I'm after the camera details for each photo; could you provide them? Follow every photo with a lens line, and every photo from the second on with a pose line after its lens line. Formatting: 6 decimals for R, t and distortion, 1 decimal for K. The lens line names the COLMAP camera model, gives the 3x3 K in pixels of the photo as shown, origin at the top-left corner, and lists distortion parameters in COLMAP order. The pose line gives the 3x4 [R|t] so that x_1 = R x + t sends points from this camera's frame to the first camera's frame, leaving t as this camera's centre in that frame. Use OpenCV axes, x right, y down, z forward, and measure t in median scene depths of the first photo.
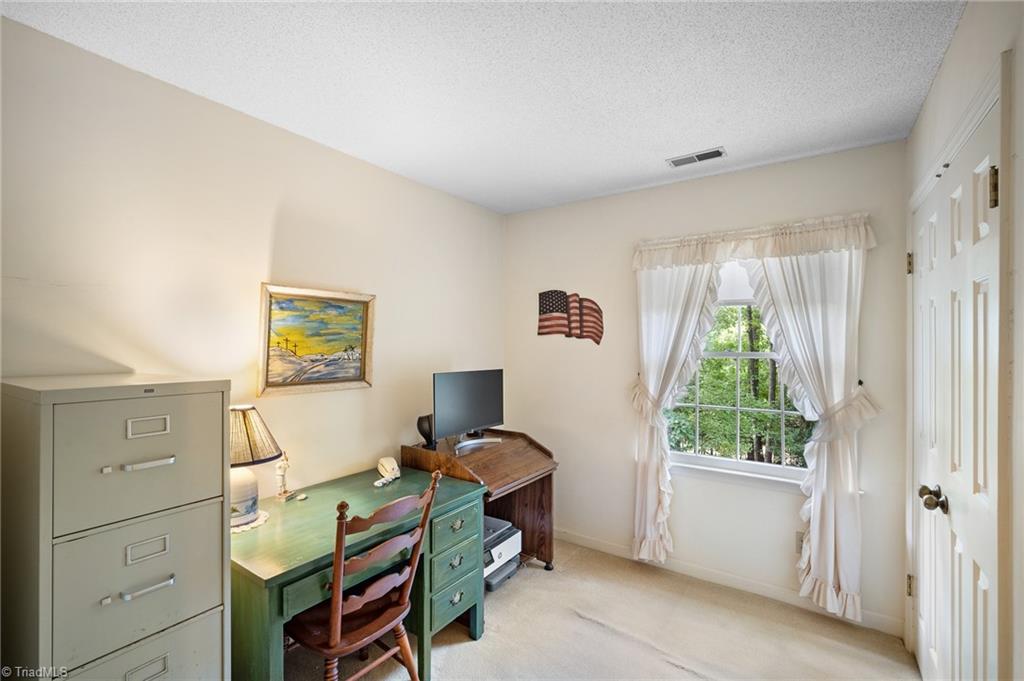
lens RADIAL K [[452.8, 0, 511.5], [0, 452.8, 341.7], [0, 0, 1]] dist [-0.002608, 0.000312]
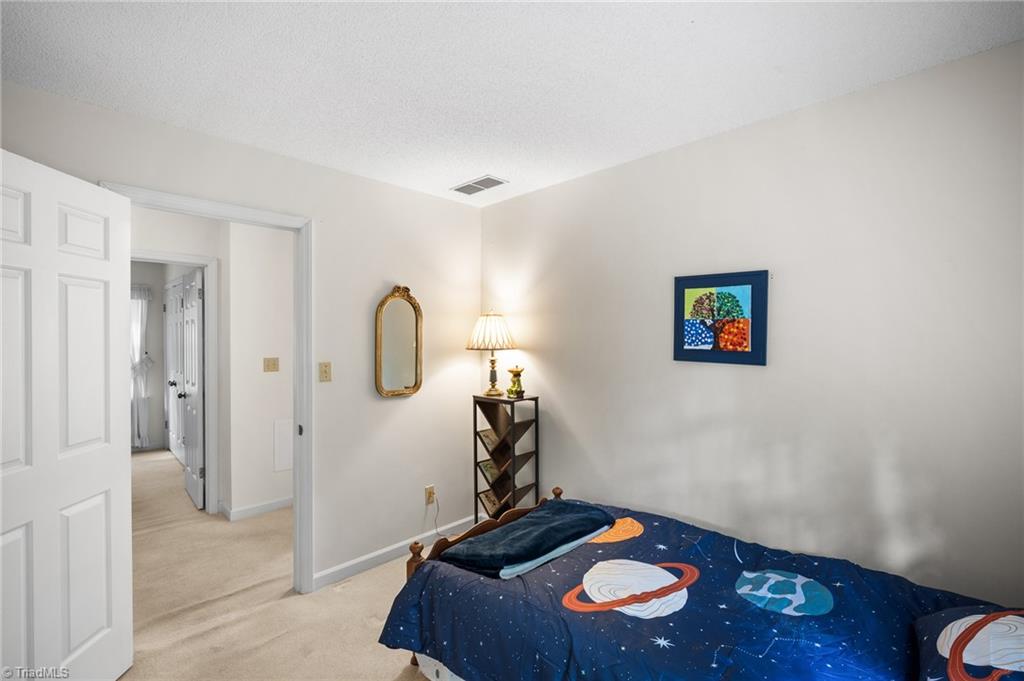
lens RADIAL K [[452.8, 0, 509.8], [0, 452.8, 339.3], [0, 0, 1]] dist [-0.002608, 0.000312]
pose [[0.190381, -0.017861, 0.981548, -1.344080], [0.000692, 0.999837, 0.018060, -0.031567], [-0.981710, -0.002759, 0.190363, -1.500706]]
